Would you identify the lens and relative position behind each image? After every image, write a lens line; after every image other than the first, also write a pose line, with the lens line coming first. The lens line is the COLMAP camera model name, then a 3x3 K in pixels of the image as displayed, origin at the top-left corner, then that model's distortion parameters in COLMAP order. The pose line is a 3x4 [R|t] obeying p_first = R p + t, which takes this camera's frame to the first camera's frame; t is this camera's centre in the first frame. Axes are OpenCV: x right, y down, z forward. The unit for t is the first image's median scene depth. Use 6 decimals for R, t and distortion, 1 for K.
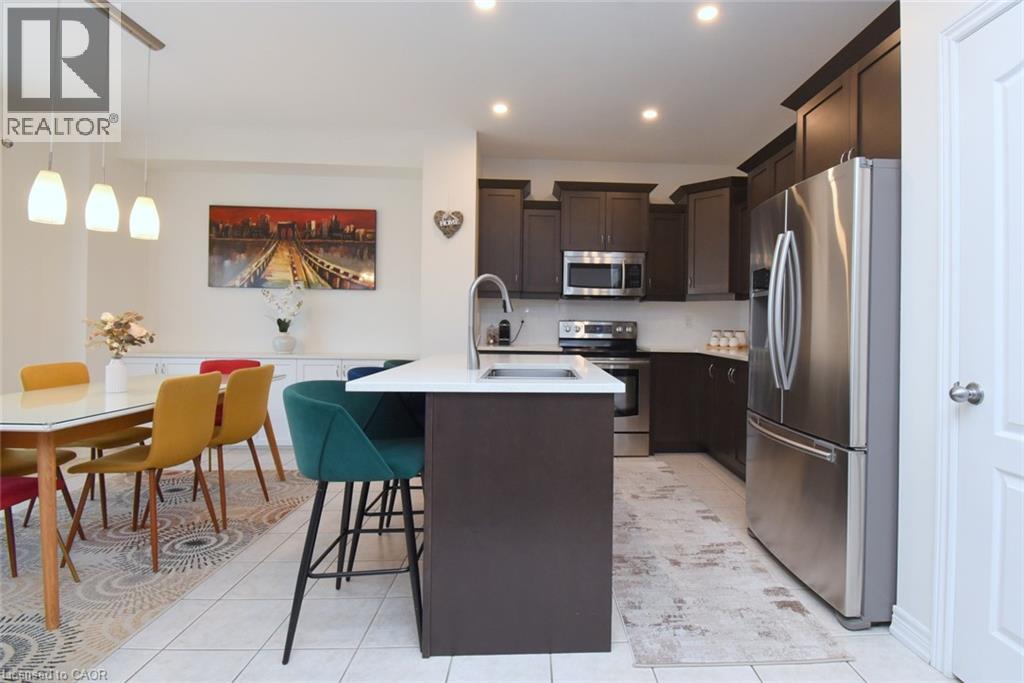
lens RADIAL K [[497.3, 0, 515.7], [0, 497.3, 324.9], [0, 0, 1]] dist [0.017035, -0.023333]
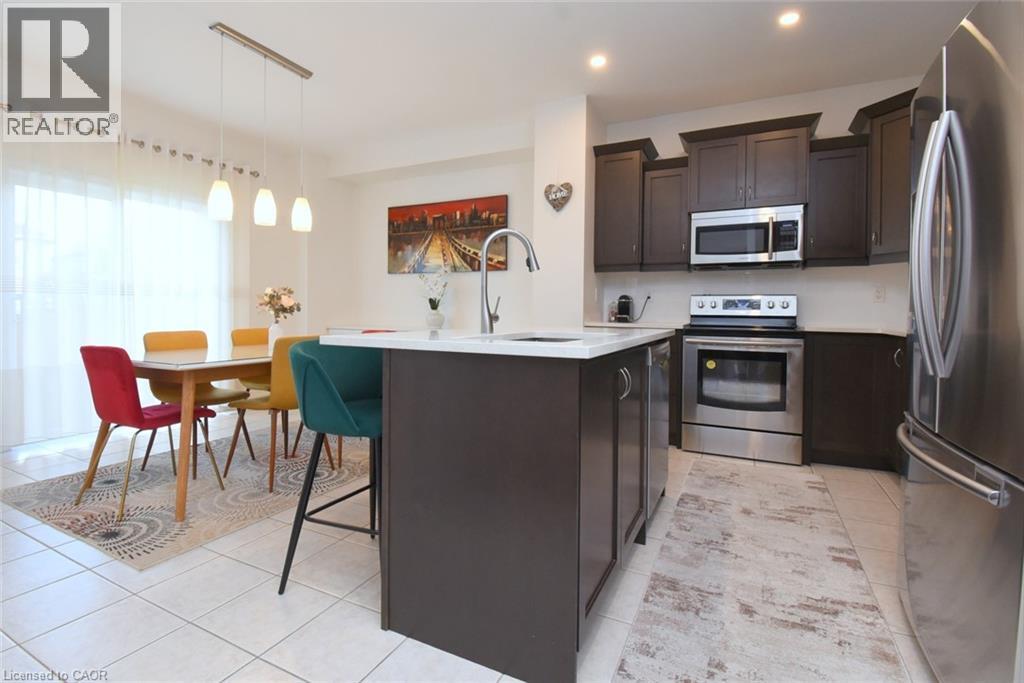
lens RADIAL K [[454.2, 0, 510.2], [0, 454.2, 321.1], [0, 0, 1]] dist [0.023149, -0.026518]
pose [[0.884409, 0.006121, -0.466673, 0.192365], [-0.003108, 0.999969, 0.007225, 0.033853], [0.466702, -0.004940, 0.884401, 0.156603]]
